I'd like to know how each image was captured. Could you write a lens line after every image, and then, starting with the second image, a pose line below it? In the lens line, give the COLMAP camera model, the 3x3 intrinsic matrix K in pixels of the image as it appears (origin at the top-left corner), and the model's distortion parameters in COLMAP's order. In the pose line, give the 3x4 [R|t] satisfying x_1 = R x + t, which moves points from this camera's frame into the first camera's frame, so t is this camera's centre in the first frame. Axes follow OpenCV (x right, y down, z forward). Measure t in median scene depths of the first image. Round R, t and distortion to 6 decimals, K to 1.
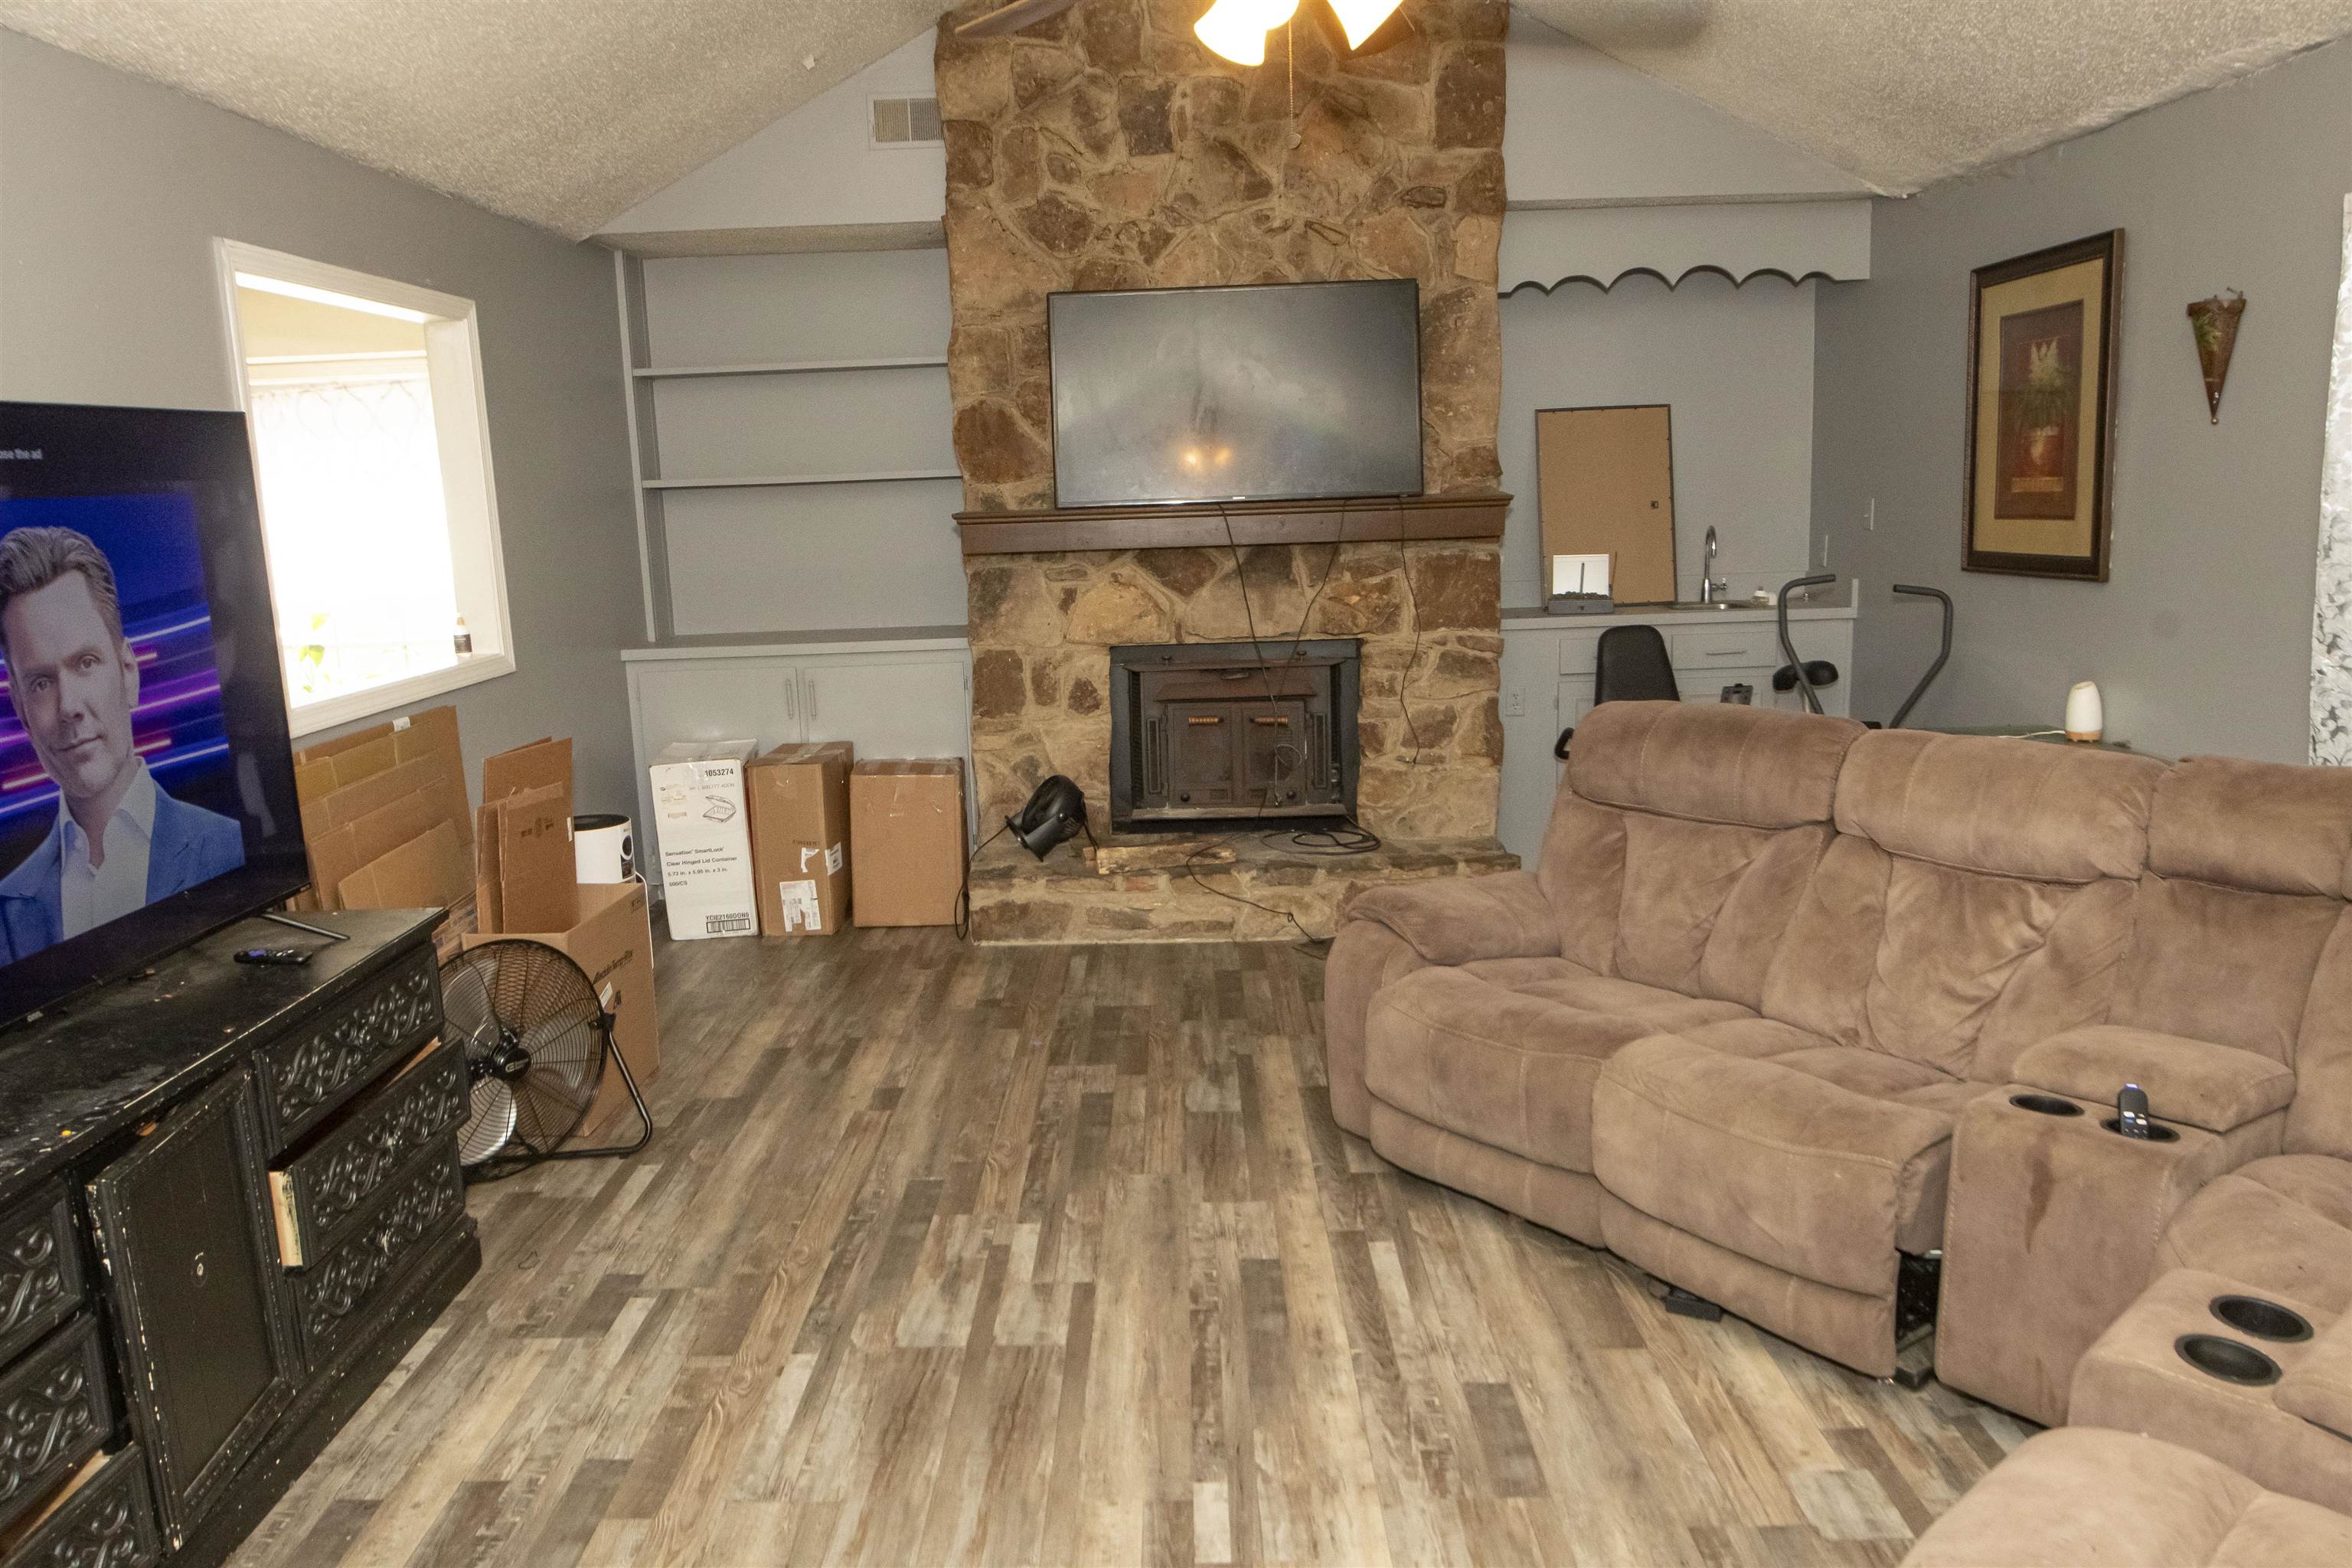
lens RADIAL K [[1661.3, 0, 1132.7], [0, 1661.3, 777.7], [0, 0, 1]] dist [-0.000205, -0.007281]
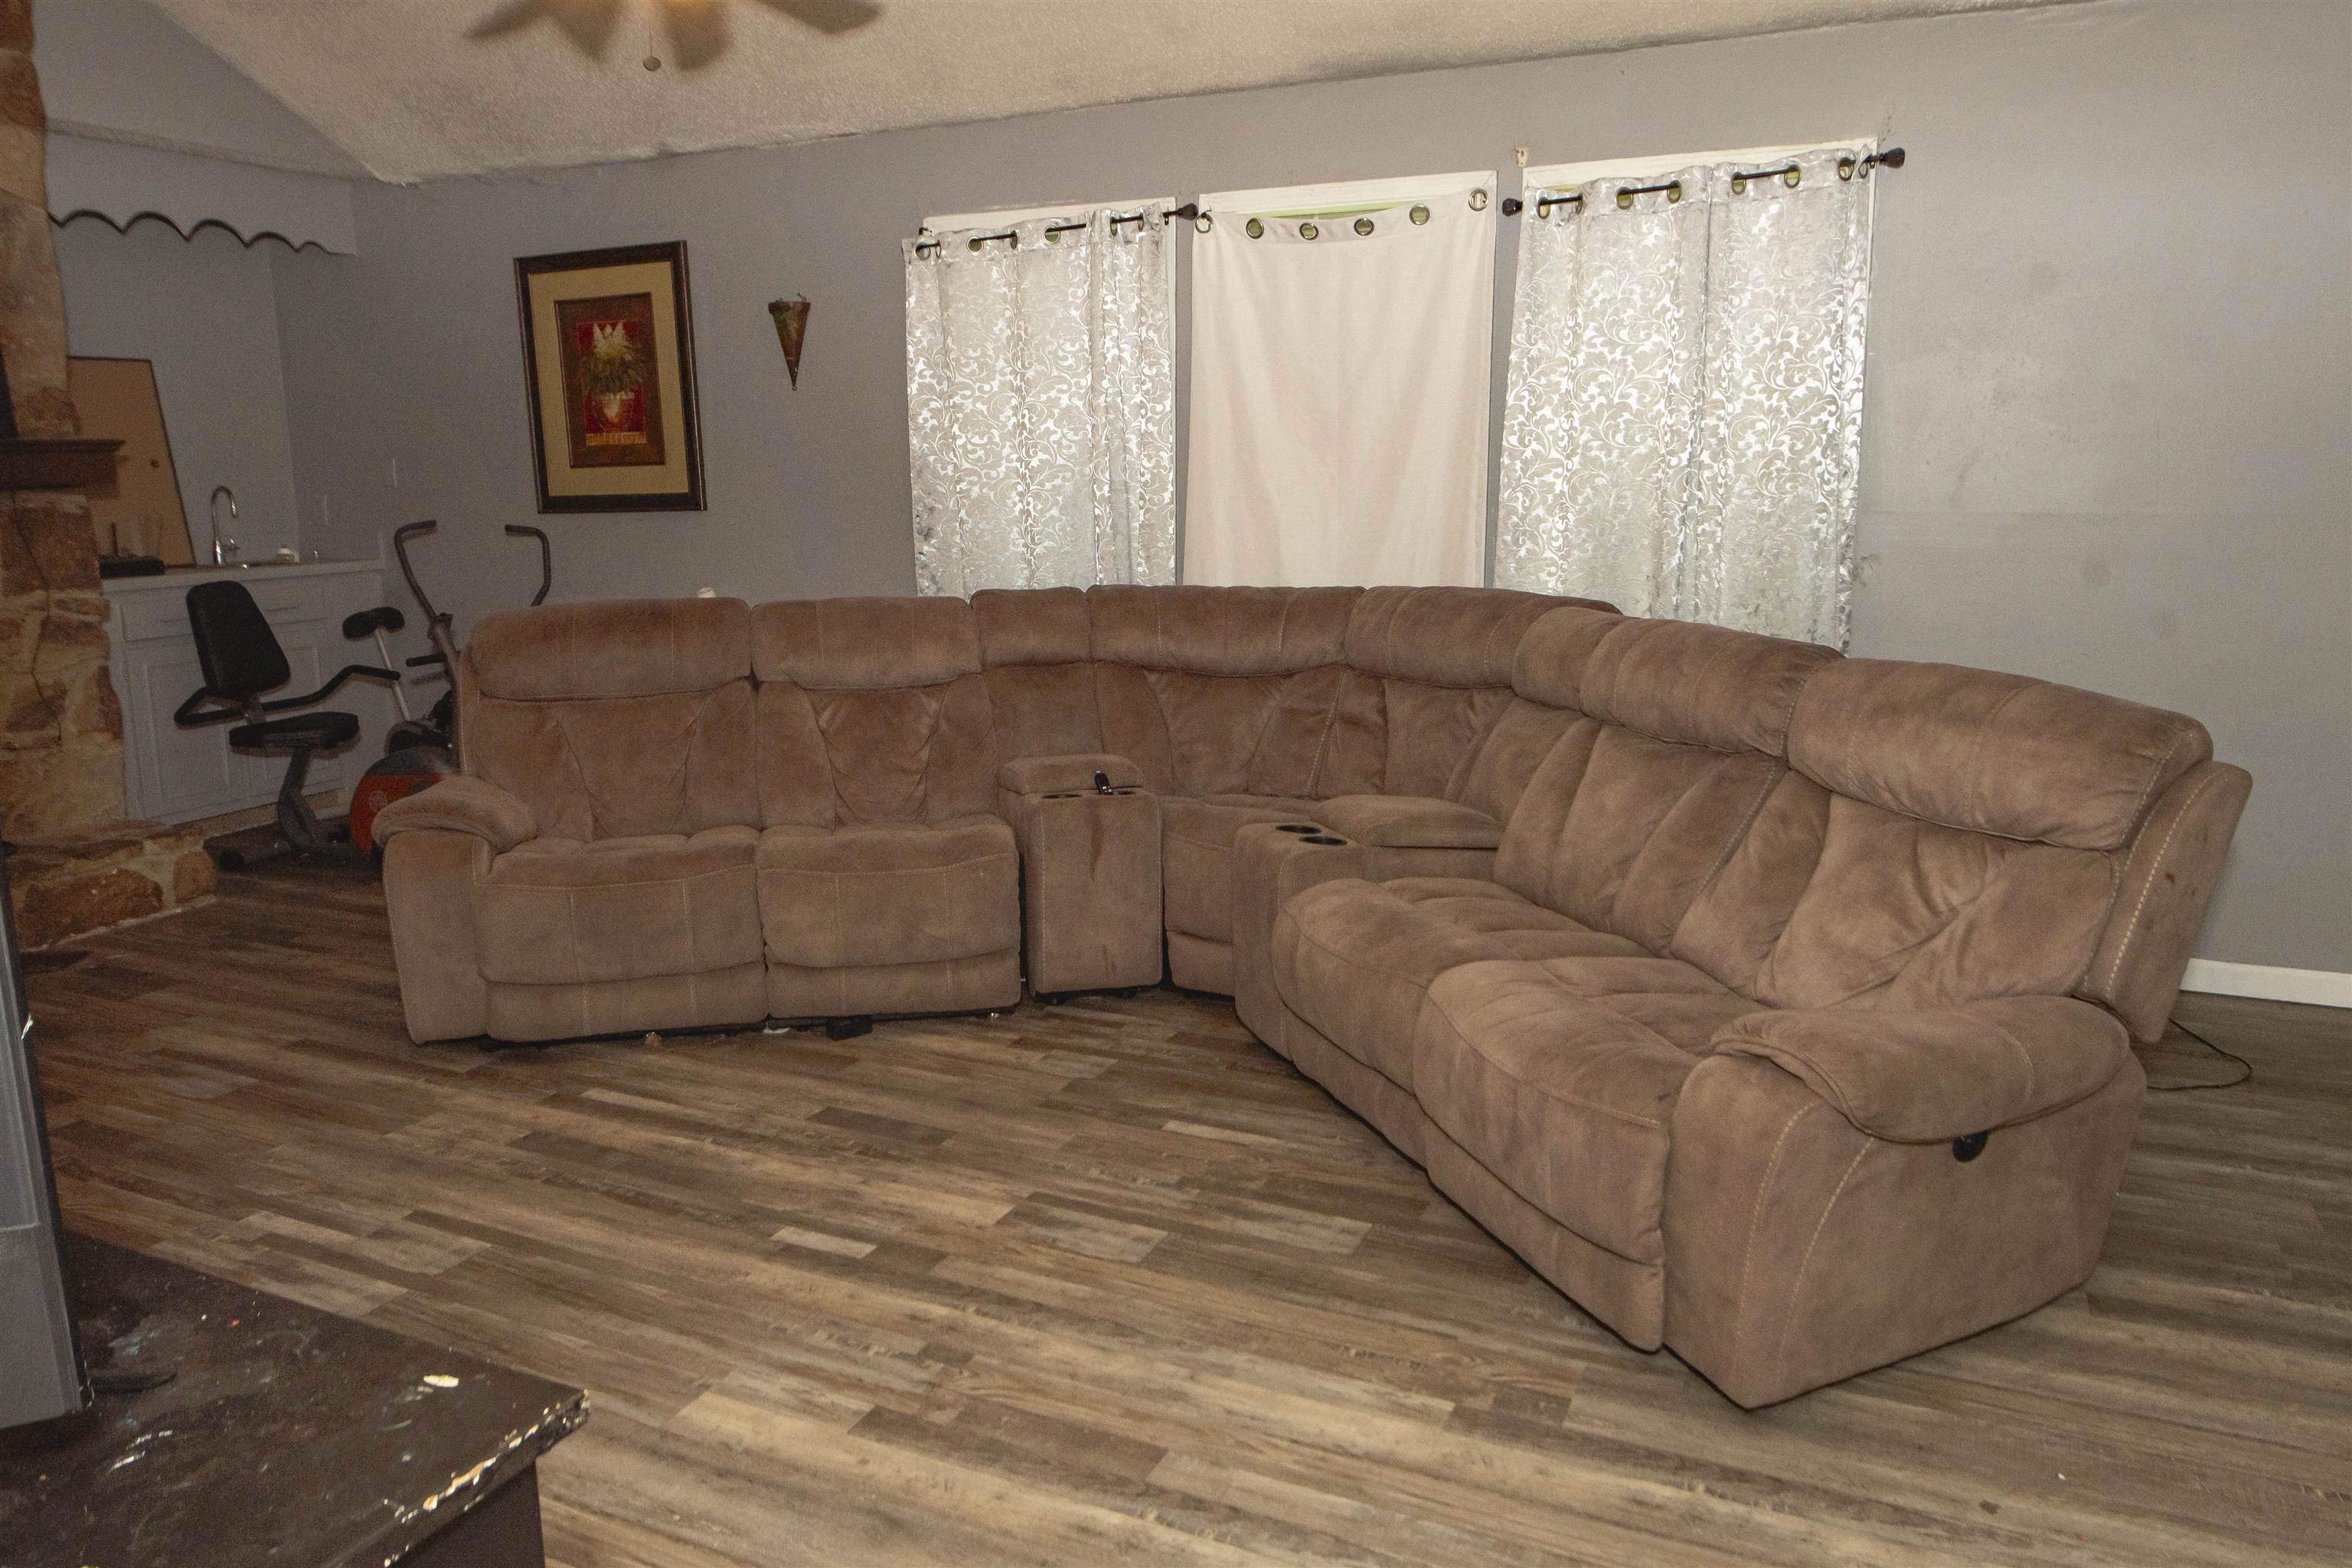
lens RADIAL K [[1661.3, 0, 1132.7], [0, 1661.3, 777.7], [0, 0, 1]] dist [-0.000205, -0.007281]
pose [[0.427681, -0.146744, 0.891939, -0.485444], [0.159037, 0.983558, 0.085560, 0.032326], [-0.889829, 0.105259, 0.443987, 0.138511]]
